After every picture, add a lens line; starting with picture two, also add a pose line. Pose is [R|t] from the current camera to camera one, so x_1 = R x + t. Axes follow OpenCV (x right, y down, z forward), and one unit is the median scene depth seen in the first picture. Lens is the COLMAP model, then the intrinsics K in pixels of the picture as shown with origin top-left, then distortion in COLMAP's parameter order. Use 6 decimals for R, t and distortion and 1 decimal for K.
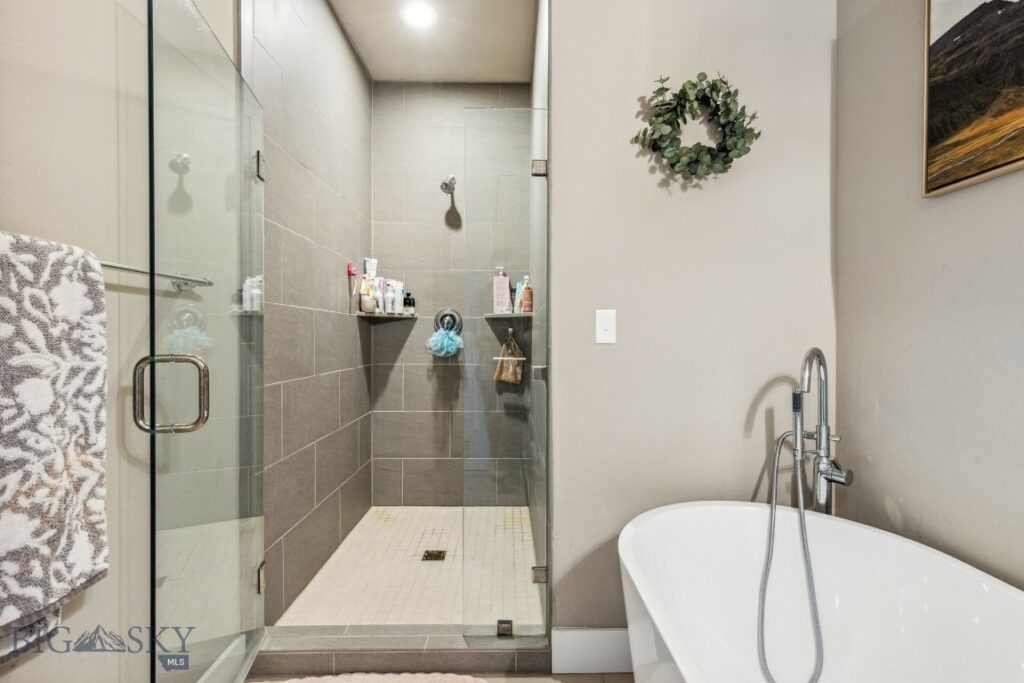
lens RADIAL K [[465.7, 0, 511.3], [0, 465.7, 335.6], [0, 0, 1]] dist [0.010126, 0.000180]
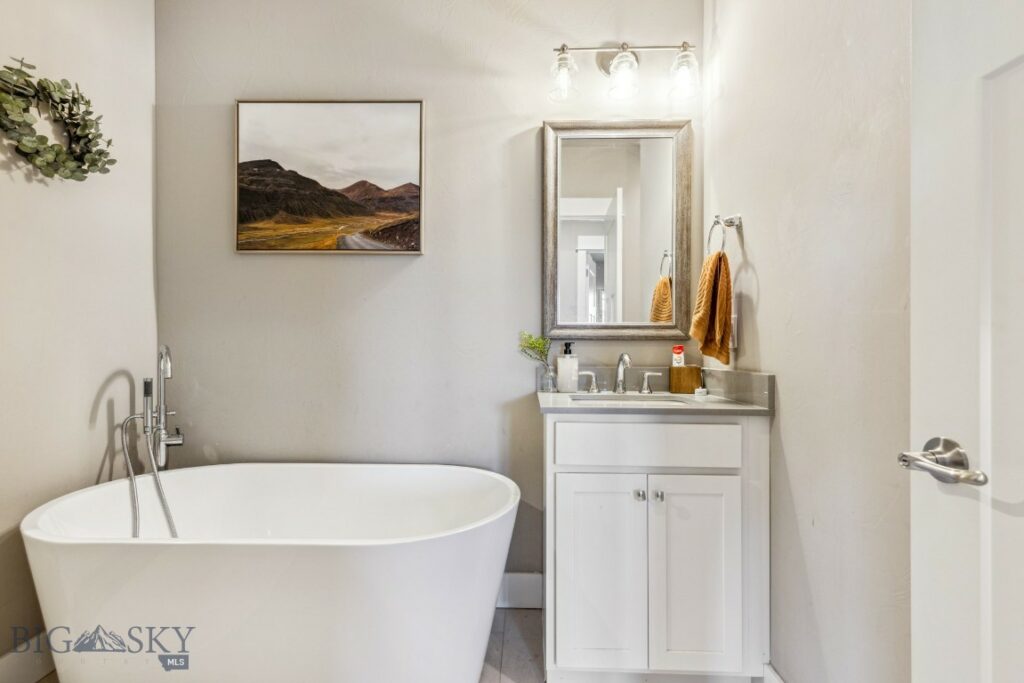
lens RADIAL K [[465.7, 0, 516.2], [0, 465.7, 357.2], [0, 0, 1]] dist [0.010126, 0.000180]
pose [[0.046256, -0.021428, 0.998700, -0.615886], [-0.002633, 0.999764, 0.021572, 0.028436], [-0.998926, -0.003627, 0.046188, -0.048605]]
